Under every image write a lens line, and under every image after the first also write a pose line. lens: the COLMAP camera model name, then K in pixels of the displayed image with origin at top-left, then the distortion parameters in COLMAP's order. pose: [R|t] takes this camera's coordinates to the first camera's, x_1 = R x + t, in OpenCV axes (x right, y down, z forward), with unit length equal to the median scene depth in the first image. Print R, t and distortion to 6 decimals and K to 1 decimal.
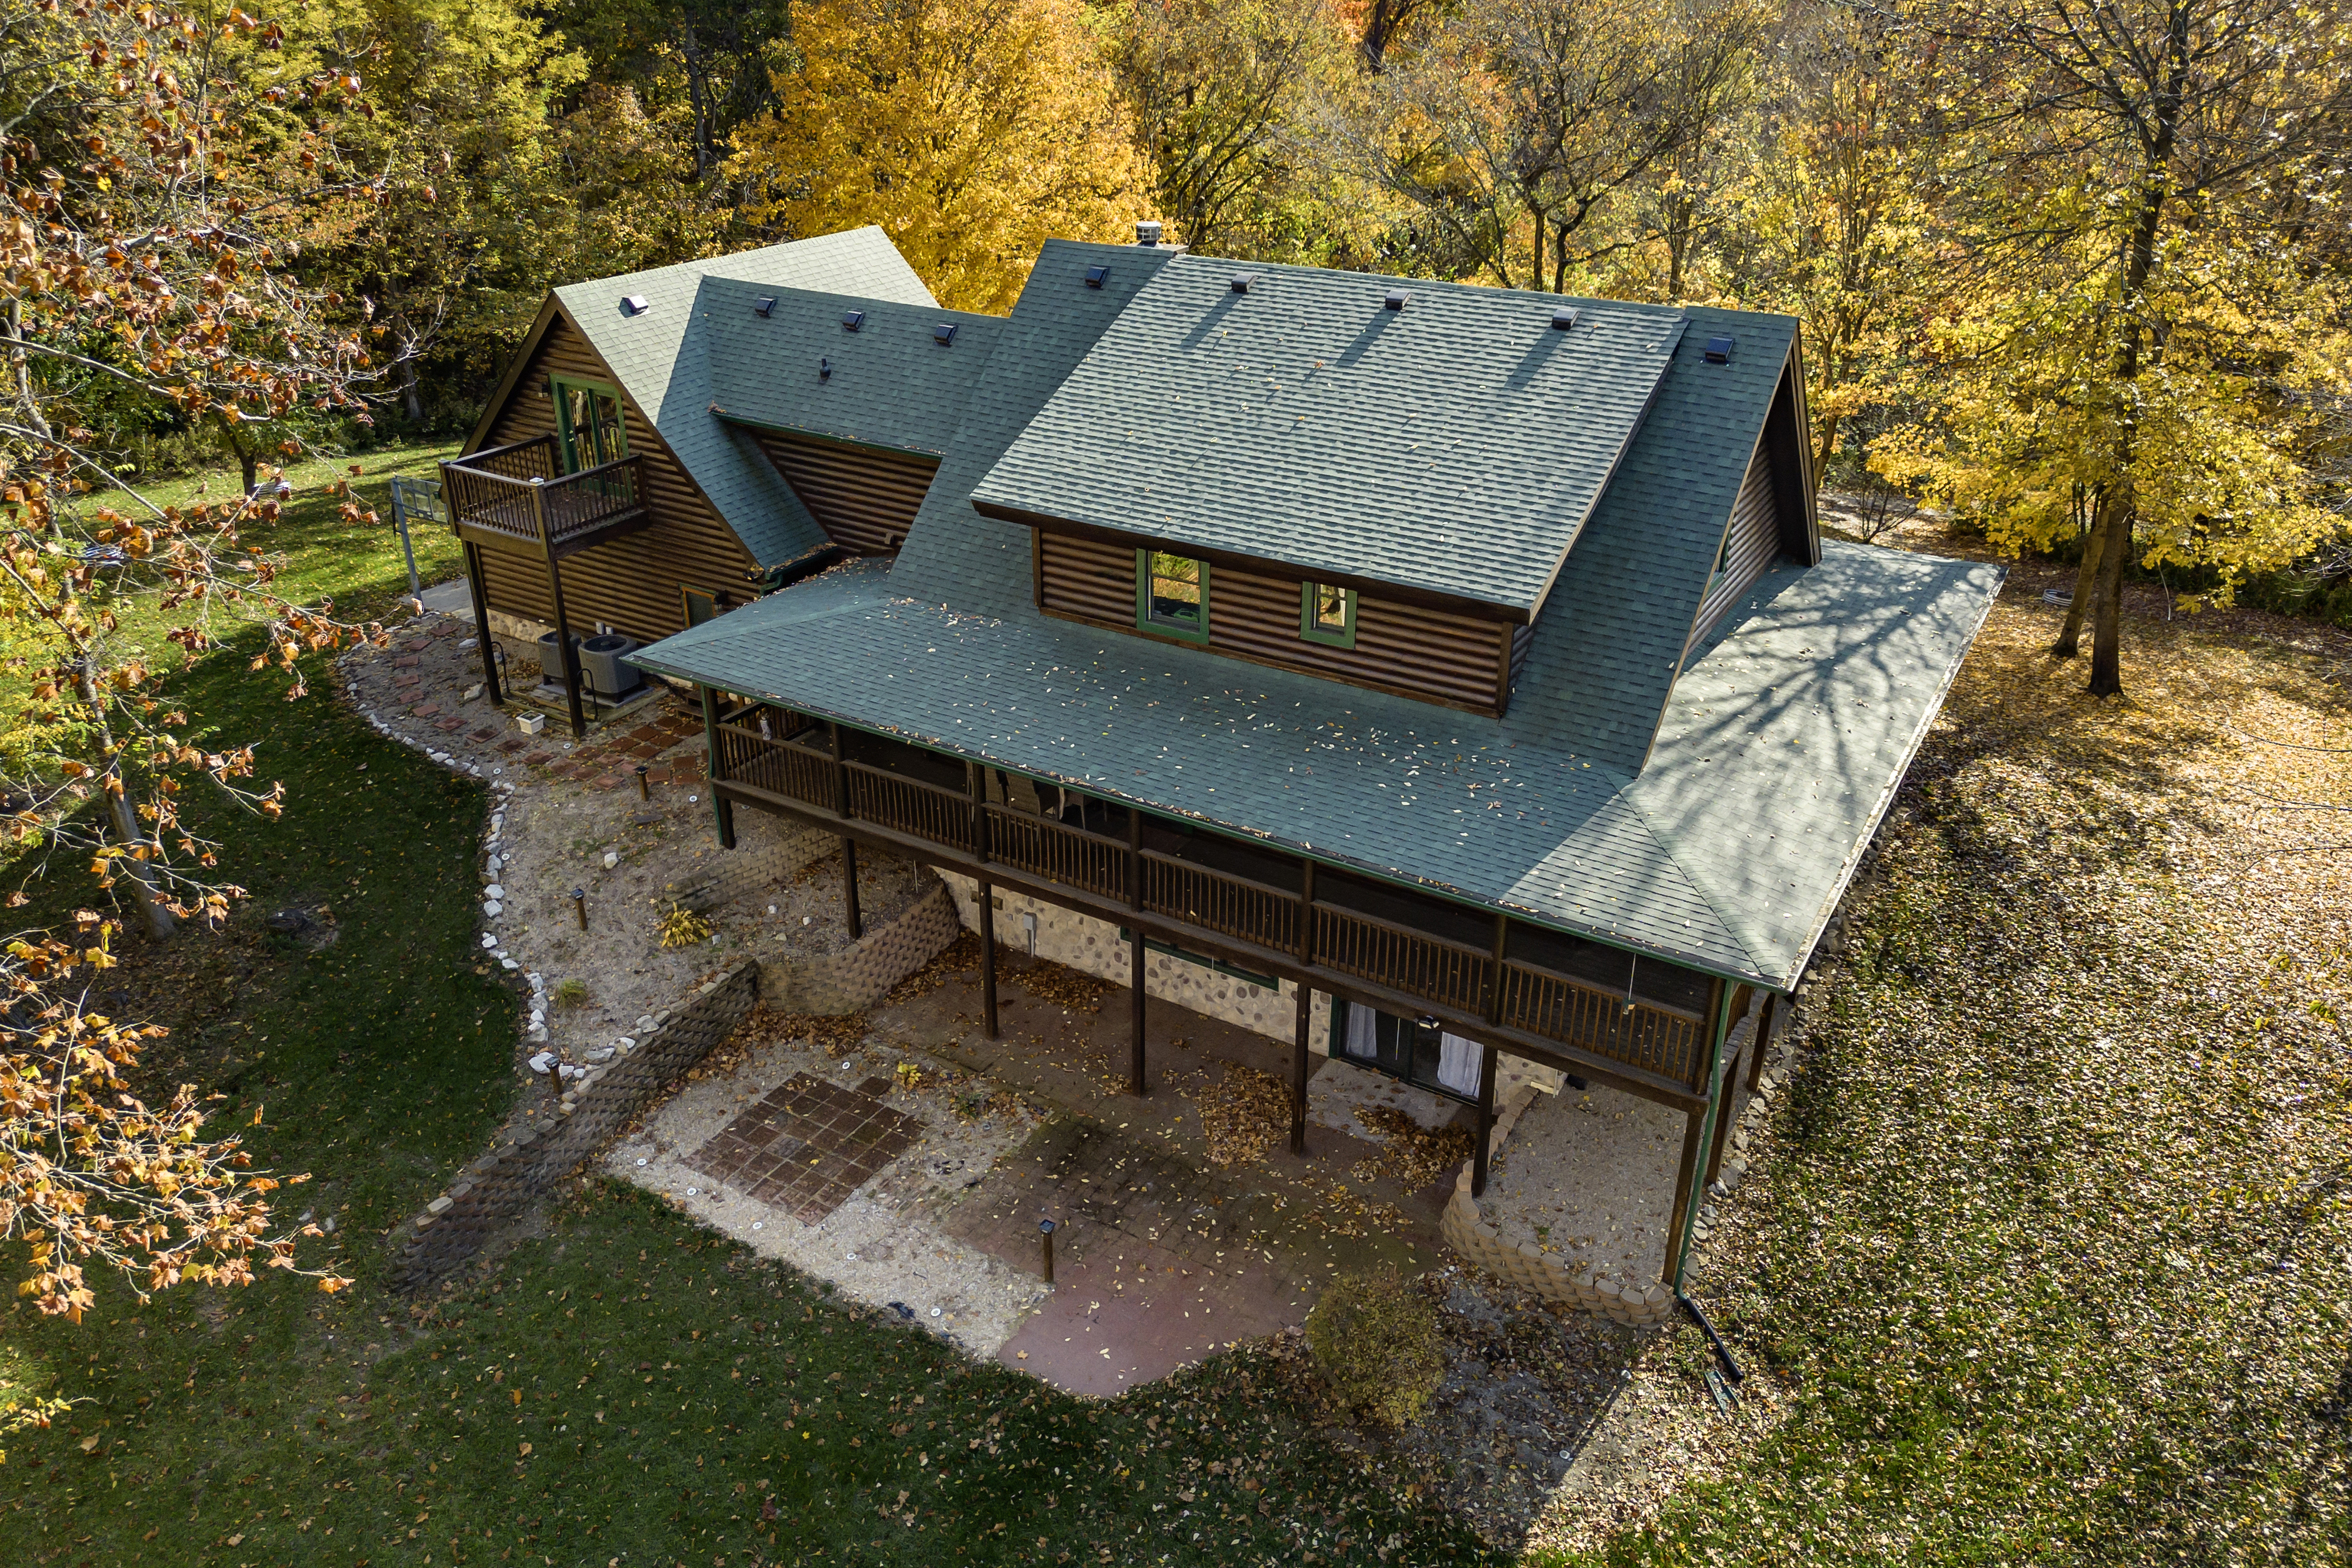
lens RADIAL K [[1663.7, 0, 1226.5], [0, 1663.7, 784.3], [0, 0, 1]] dist [-0.003177, -0.002894]
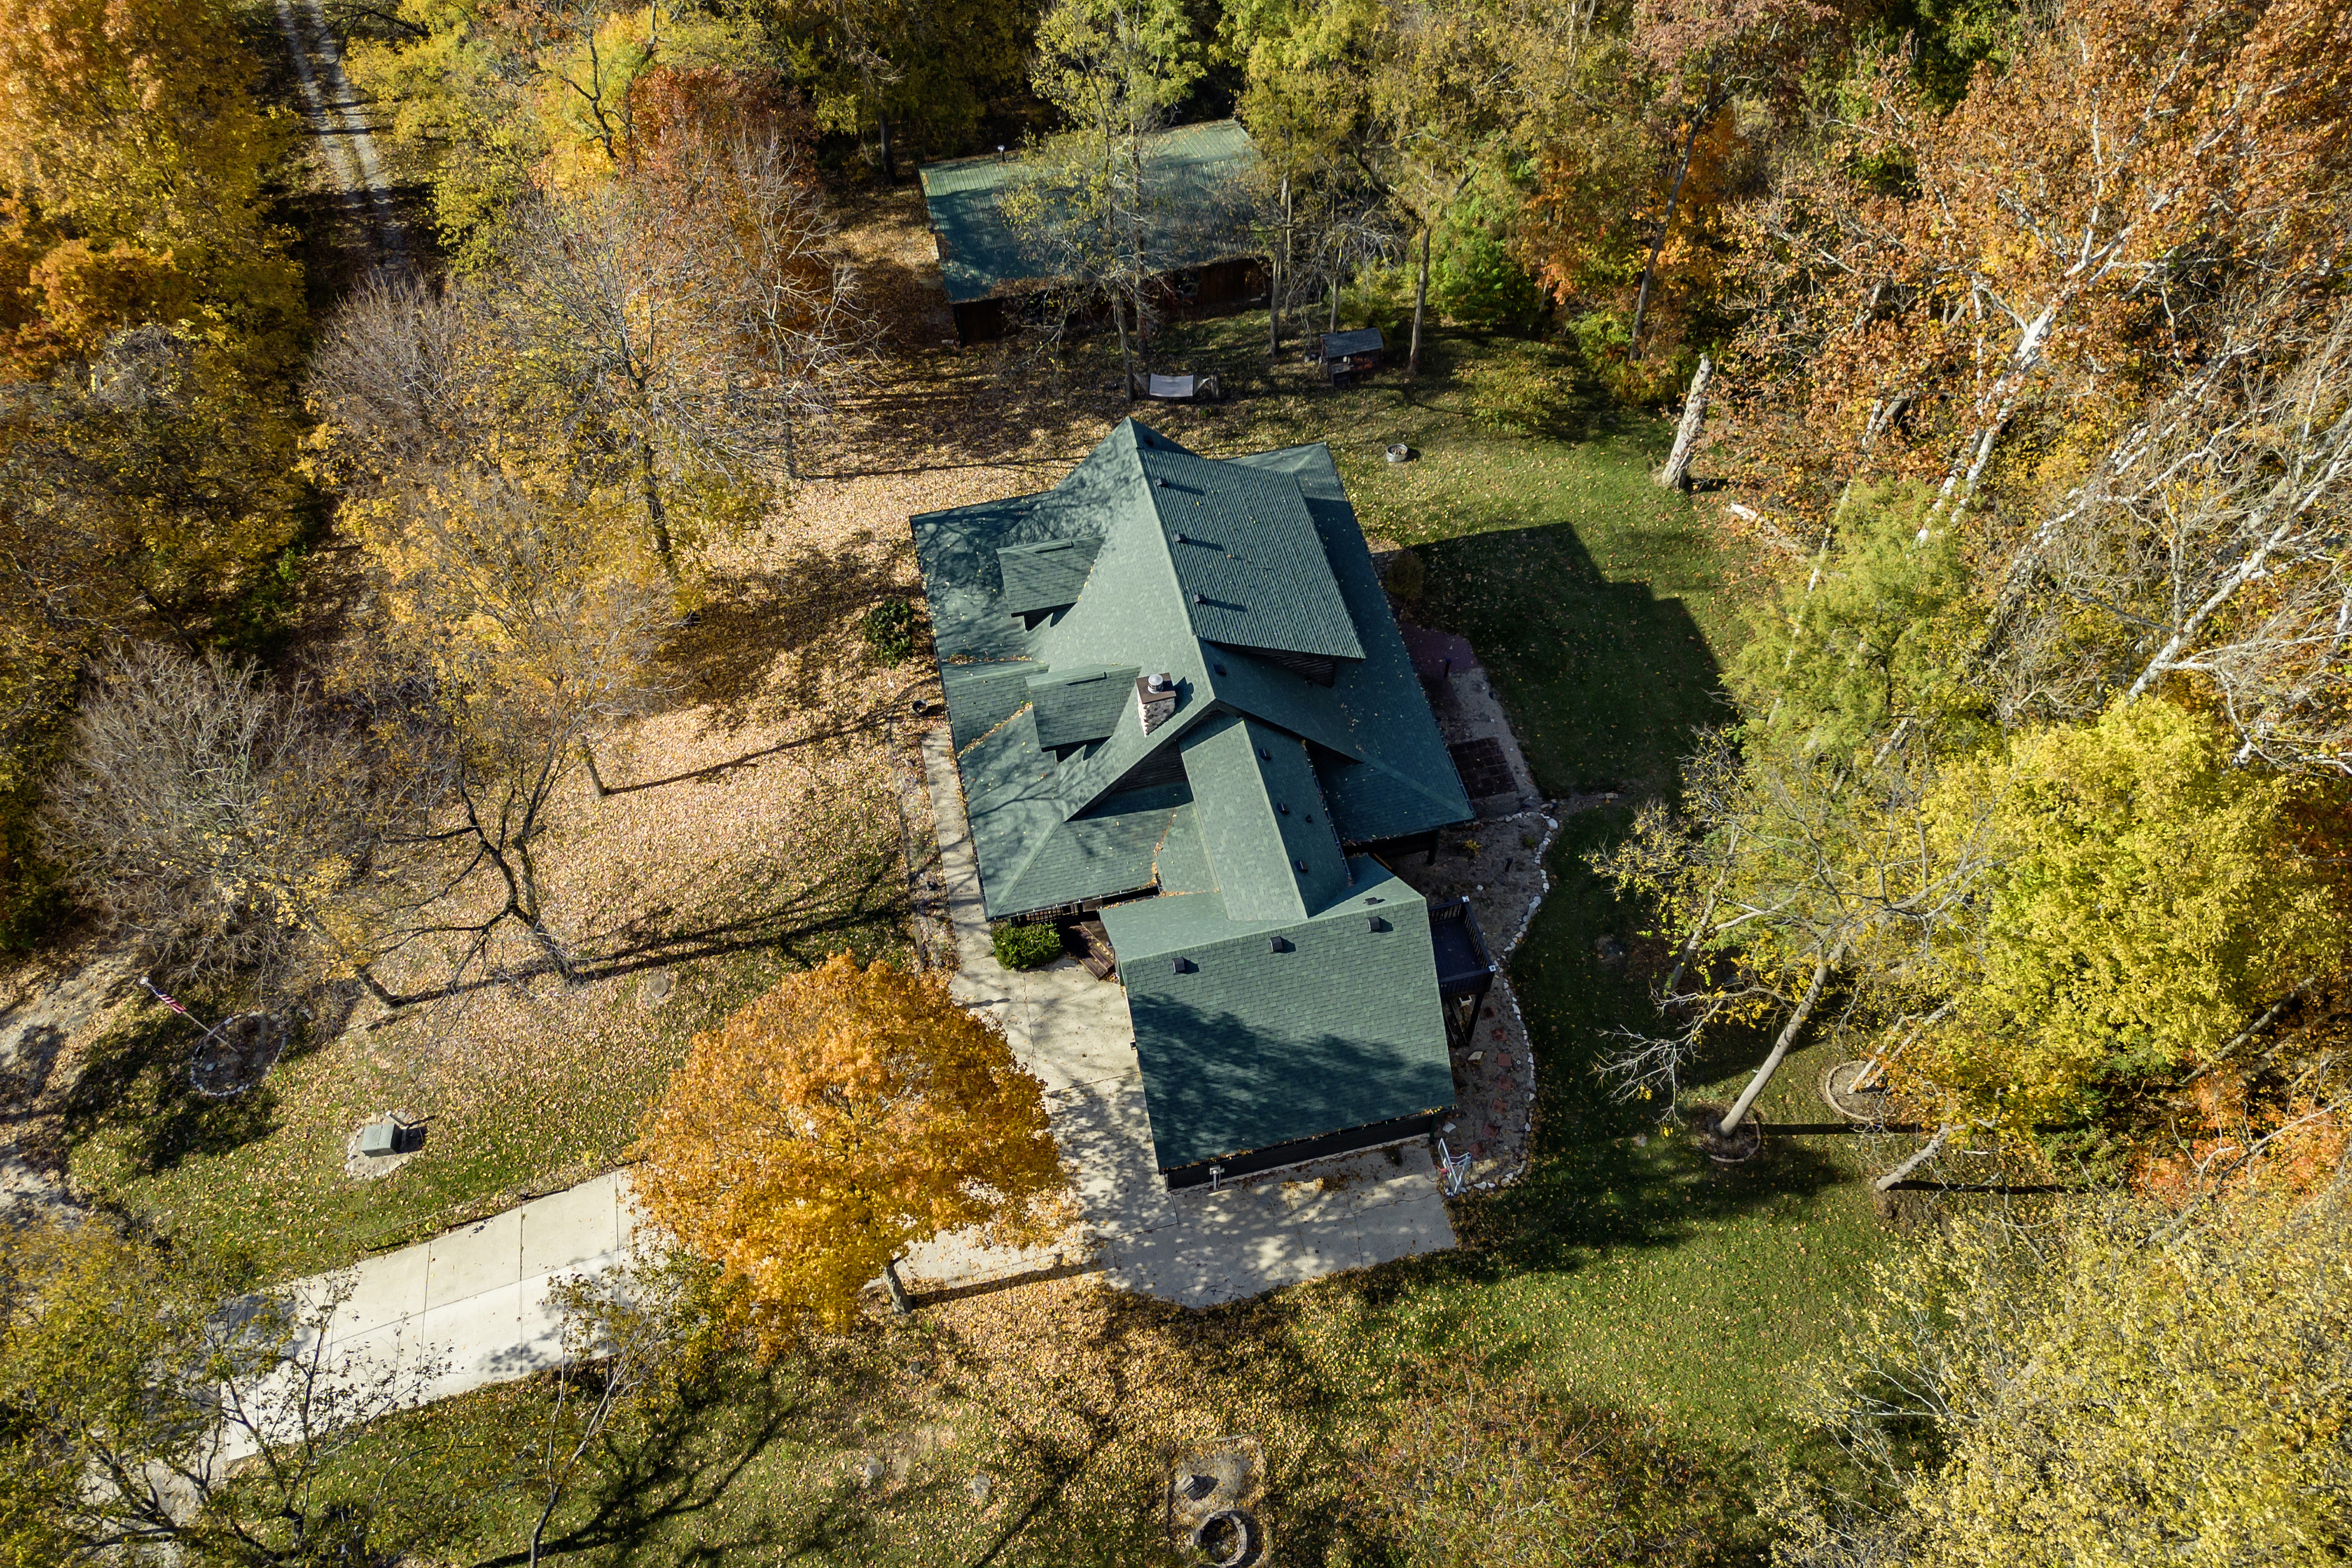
lens RADIAL K [[1663.7, 0, 1226.5], [0, 1663.7, 784.3], [0, 0, 1]] dist [-0.003177, -0.002894]
pose [[-0.689083, -0.603297, 0.401494, -1.016759], [0.308024, 0.257657, 0.915824, -2.214514], [-0.655962, 0.754749, 0.008283, 1.234748]]
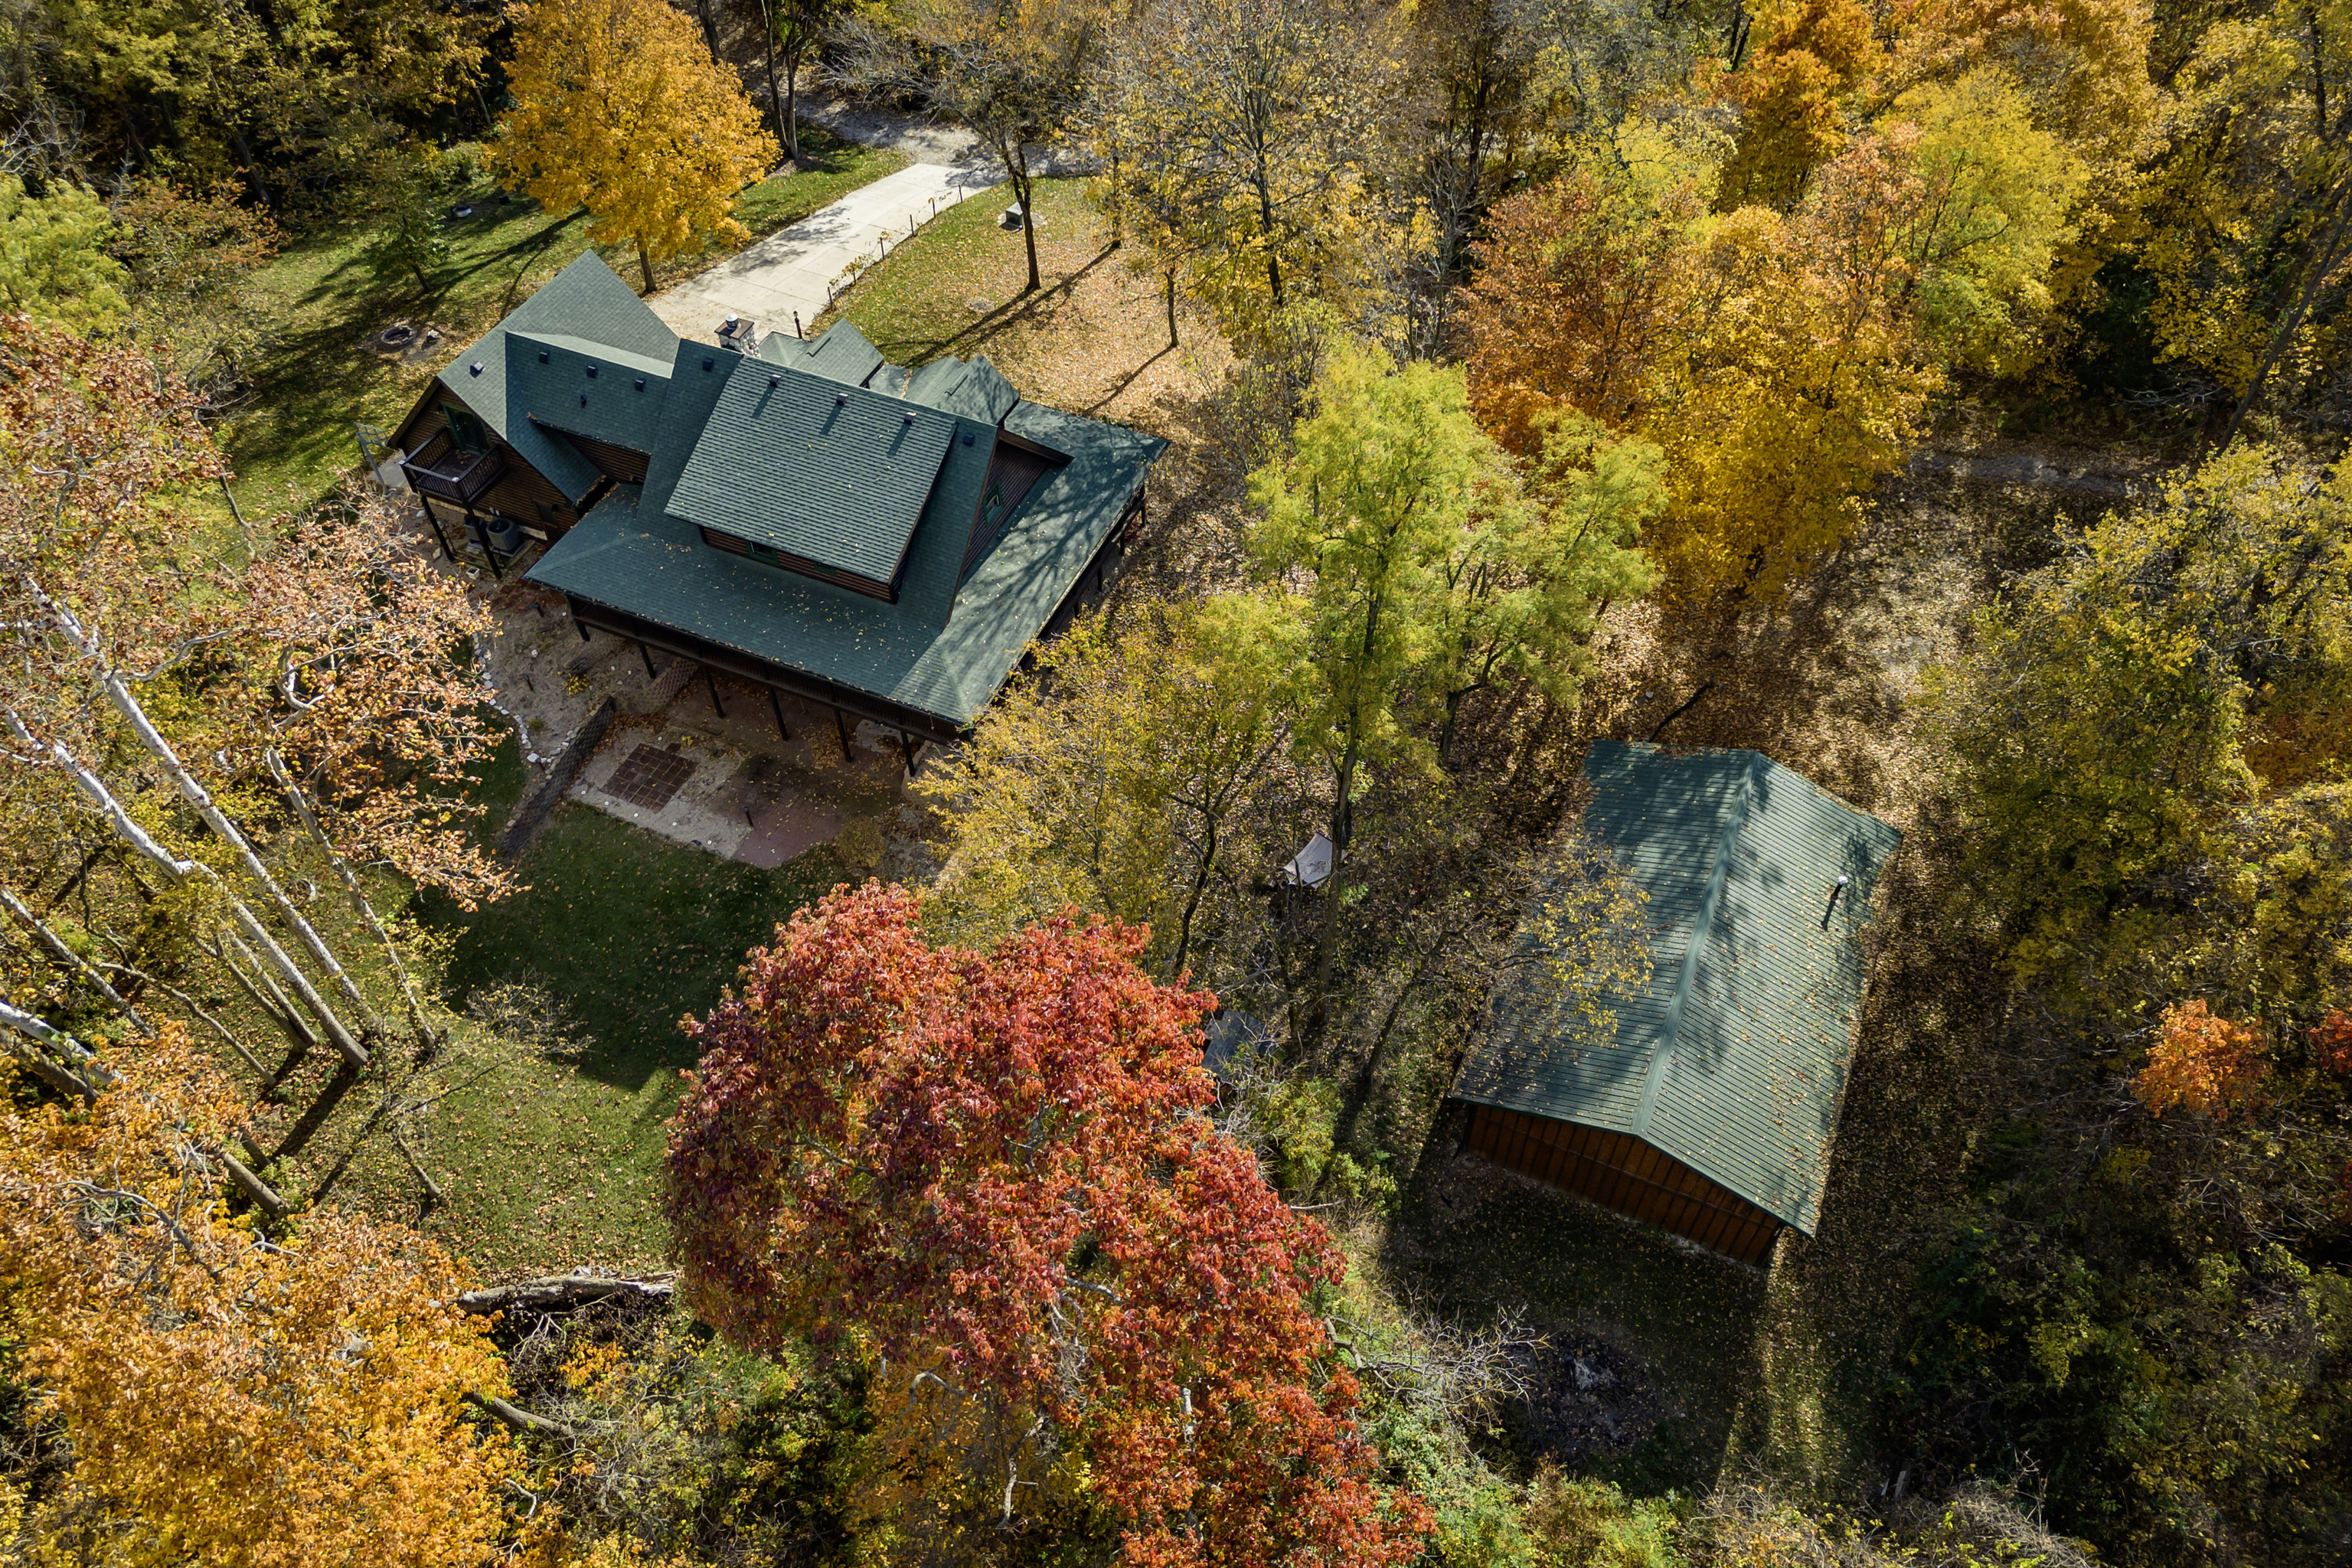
lens RADIAL K [[1663.7, 0, 1226.5], [0, 1663.7, 784.3], [0, 0, 1]] dist [-0.003177, -0.002894]
pose [[0.993379, -0.096202, 0.062802, 0.439328], [0.063665, 0.915990, 0.396118, -0.692449], [-0.095633, -0.389496, 0.916050, -1.337236]]
